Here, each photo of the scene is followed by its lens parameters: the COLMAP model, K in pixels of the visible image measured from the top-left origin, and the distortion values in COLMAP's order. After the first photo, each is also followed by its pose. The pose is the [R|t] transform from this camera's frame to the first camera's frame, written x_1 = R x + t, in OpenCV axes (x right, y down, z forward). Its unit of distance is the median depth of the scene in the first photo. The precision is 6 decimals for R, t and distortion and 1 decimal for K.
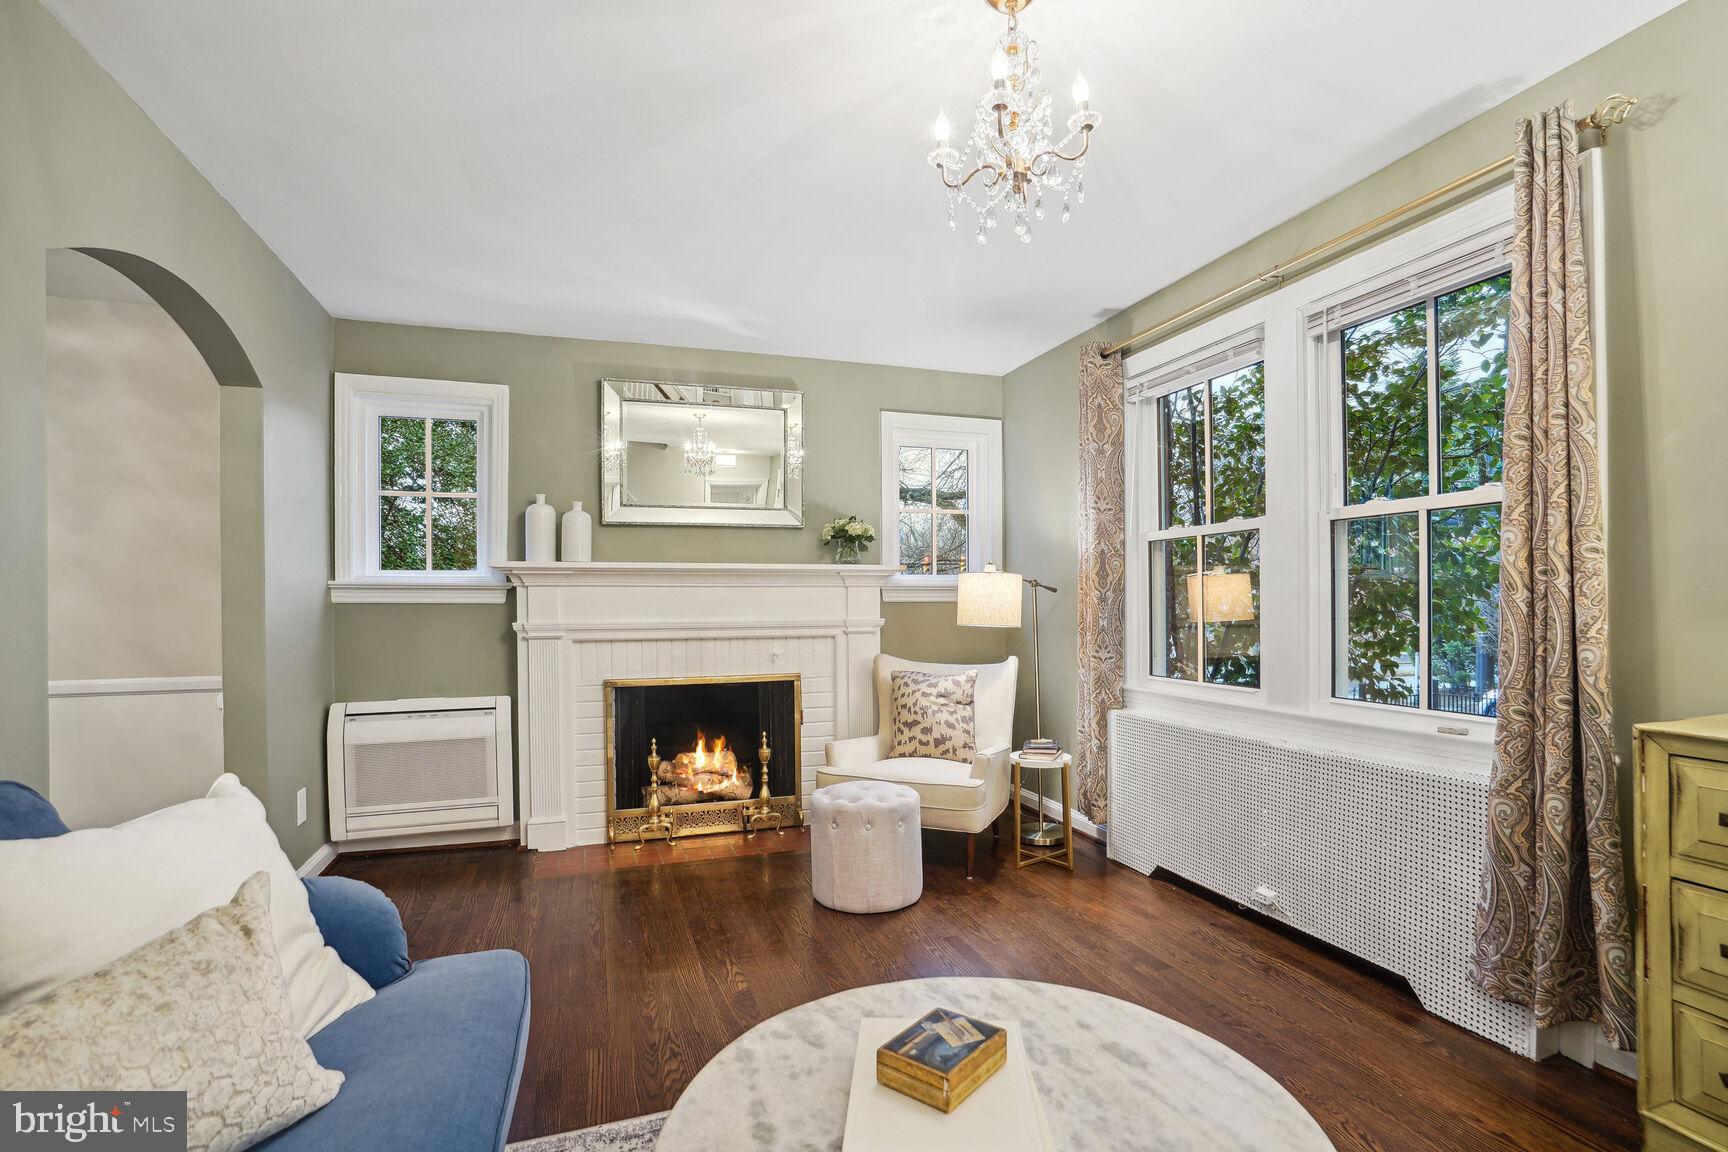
lens RADIAL K [[834.5, 0, 863.8], [0, 834.5, 611.7], [0, 0, 1]] dist [-0.055078, 0.000231]
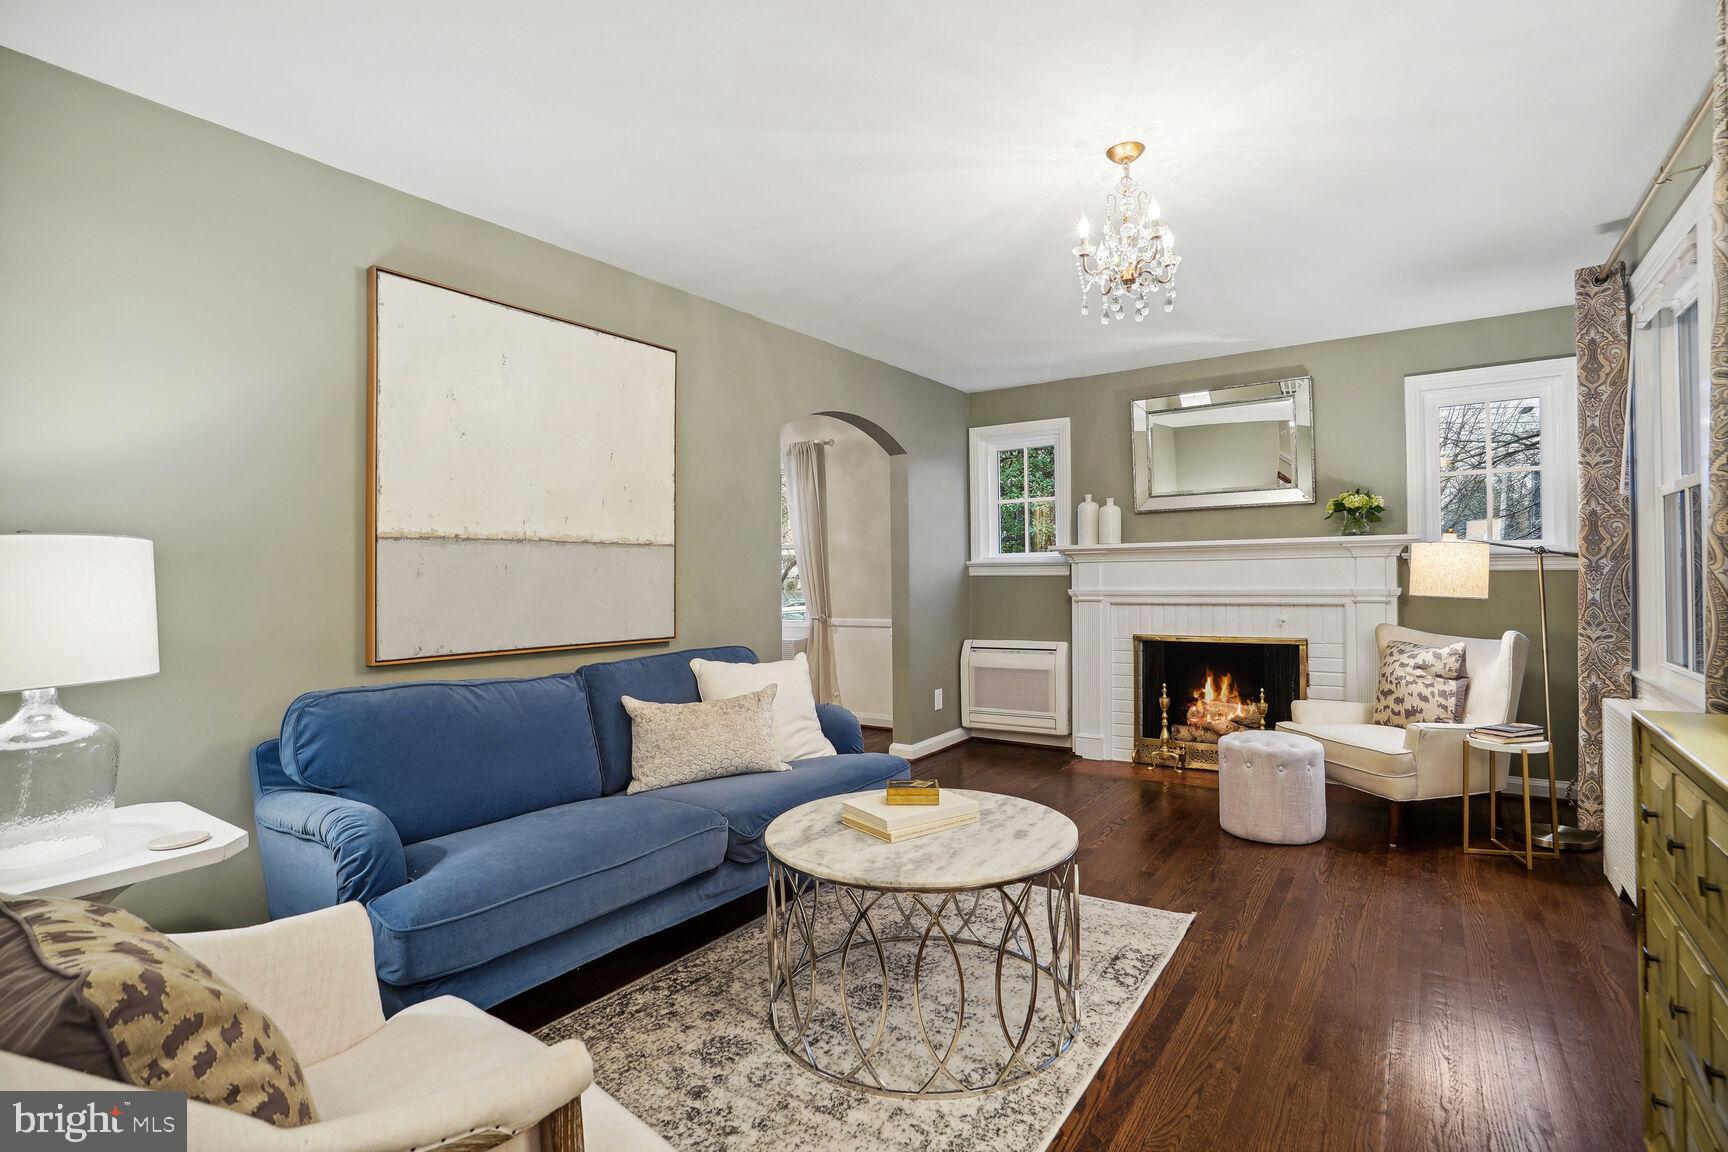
lens RADIAL K [[822.4, 0, 859.1], [0, 822.4, 567.1], [0, 0, 1]] dist [-0.000751, 0.000221]
pose [[0.595873, -0.012840, -0.802976, 0.478629], [0.000766, 0.999881, -0.015420, -0.002854], [0.803078, 0.008573, 0.595812, -0.107882]]
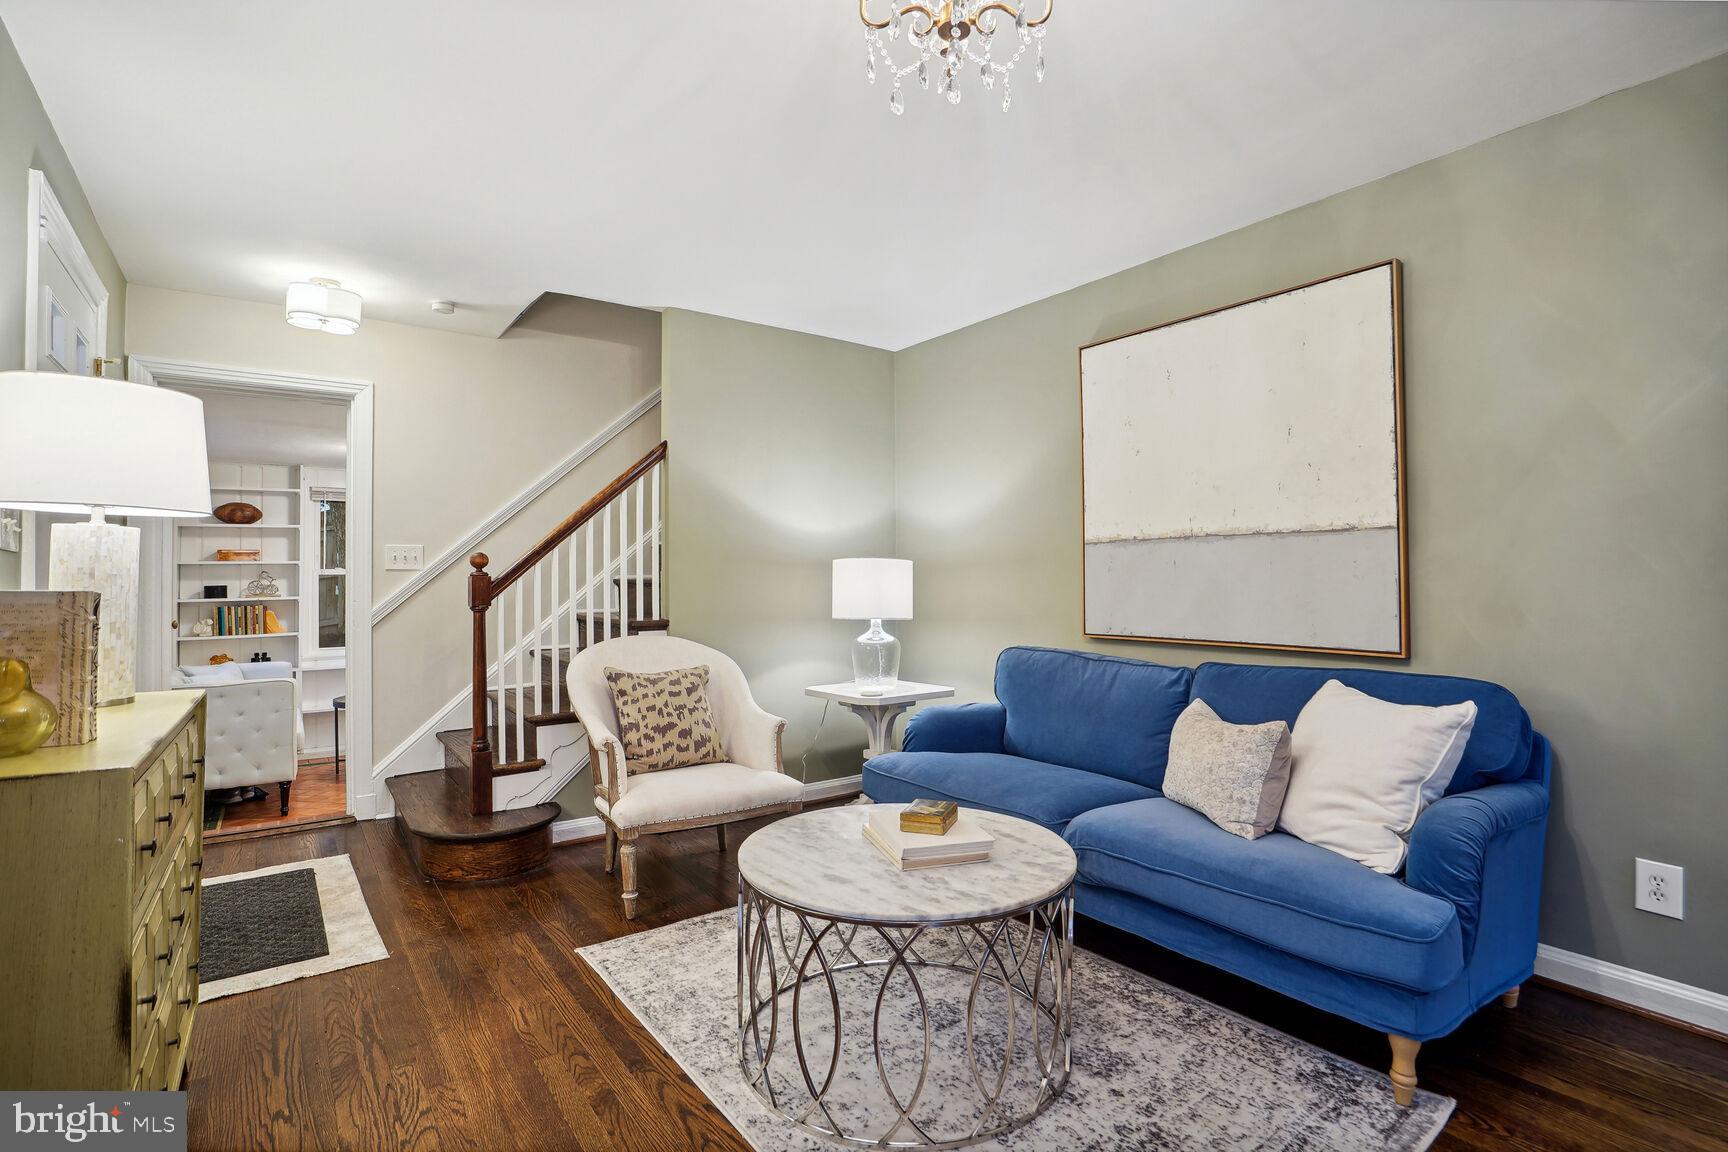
lens RADIAL K [[810.9, 0, 887.4], [0, 810.9, 571.8], [0, 0, 1]] dist [-0.001381, -0.000021]
pose [[-0.943133, 0.009442, -0.332282, 0.224553], [0.009230, 0.999955, 0.002215, -0.010185], [0.332288, -0.000978, -0.943178, 0.759459]]
